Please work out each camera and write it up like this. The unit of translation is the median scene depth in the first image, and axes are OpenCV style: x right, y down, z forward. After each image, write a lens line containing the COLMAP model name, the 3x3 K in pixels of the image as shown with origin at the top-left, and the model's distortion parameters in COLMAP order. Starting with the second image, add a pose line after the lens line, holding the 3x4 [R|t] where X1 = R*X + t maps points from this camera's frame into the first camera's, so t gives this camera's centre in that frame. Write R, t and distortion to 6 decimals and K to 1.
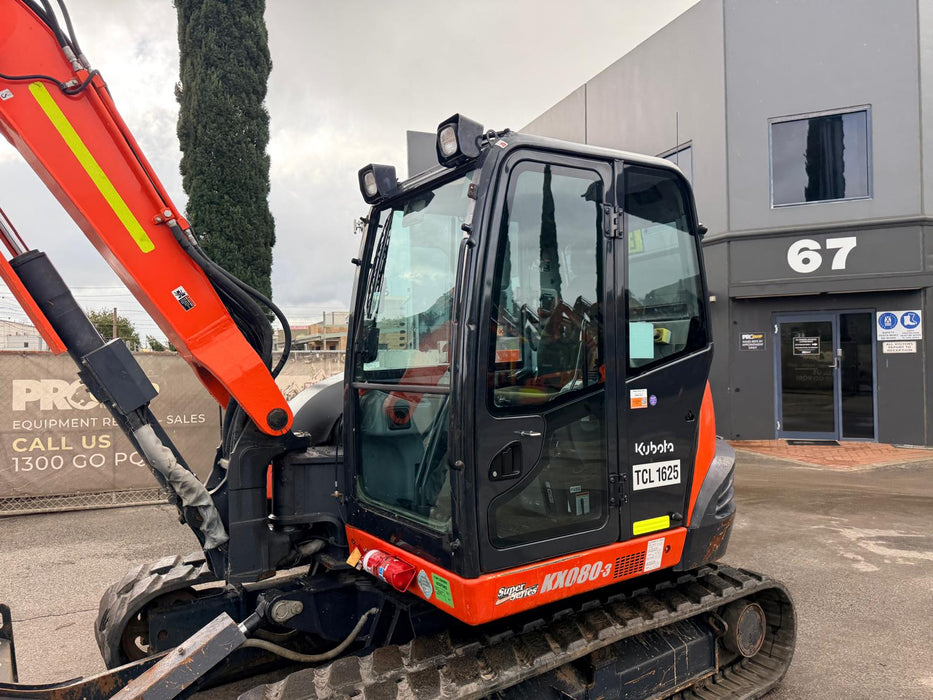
lens RADIAL K [[653.4, 0, 466.5], [0, 653.4, 350.0], [0, 0, 1]] dist [0.020382, -0.000924]
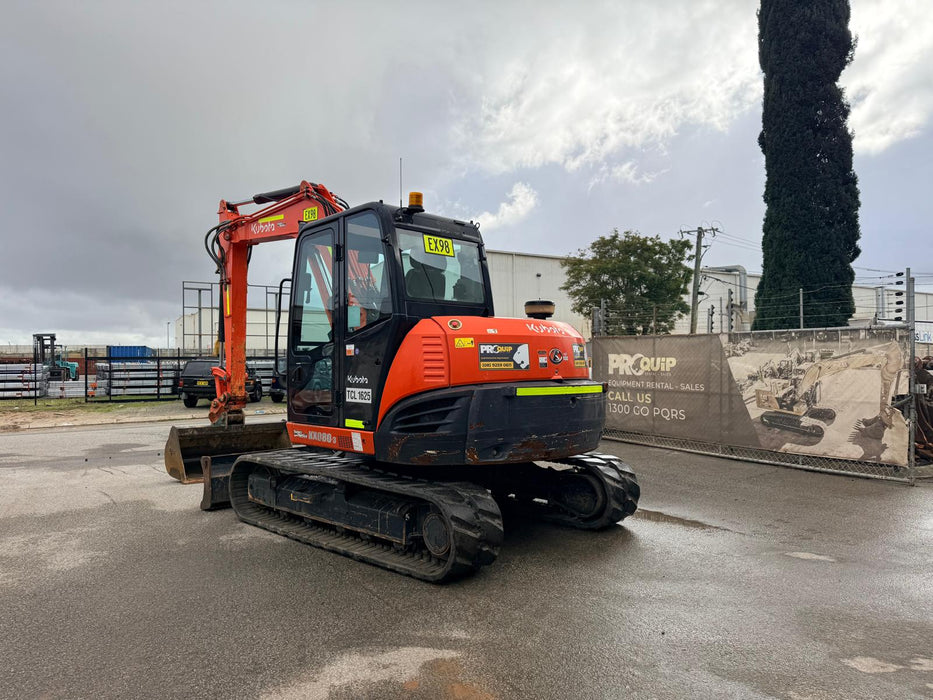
lens RADIAL K [[648.4, 0, 476.6], [0, 648.4, 349.4], [0, 0, 1]] dist [0.125632, -0.182510]
pose [[0.204391, -0.001766, -0.978888, 1.938133], [0.012886, 0.999917, 0.000887, 0.071956], [0.978804, -0.012795, 0.204397, 0.928189]]
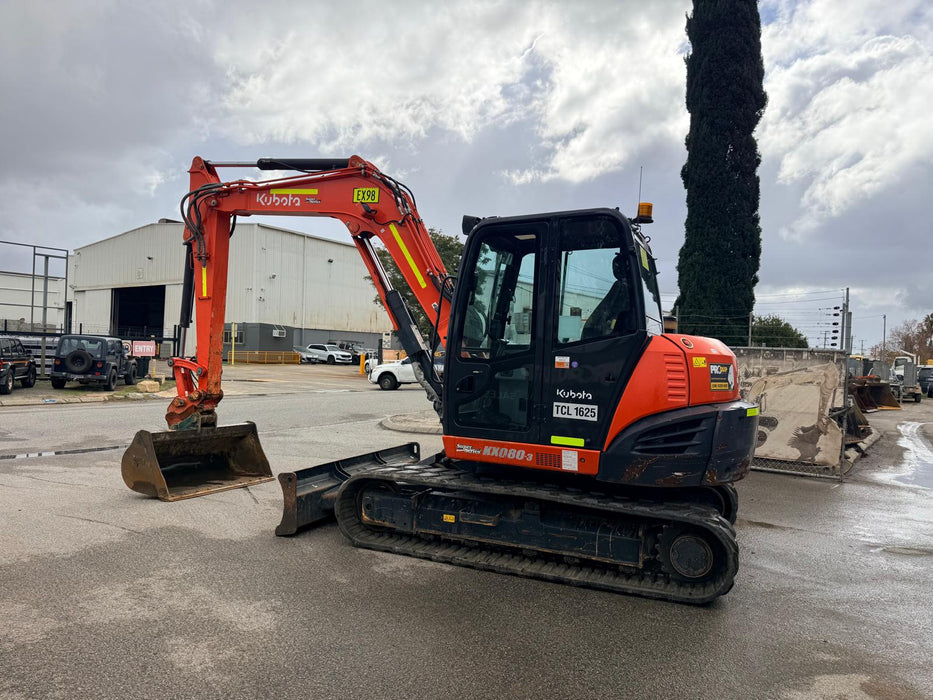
lens RADIAL K [[645.2, 0, 482.3], [0, 645.2, 351.7], [0, 0, 1]] dist [0.119921, -0.169897]
pose [[0.544866, 0.036085, -0.837746, 1.436538], [-0.042030, 0.998993, 0.015694, 0.029521], [0.837469, 0.026659, 0.545834, -0.048880]]
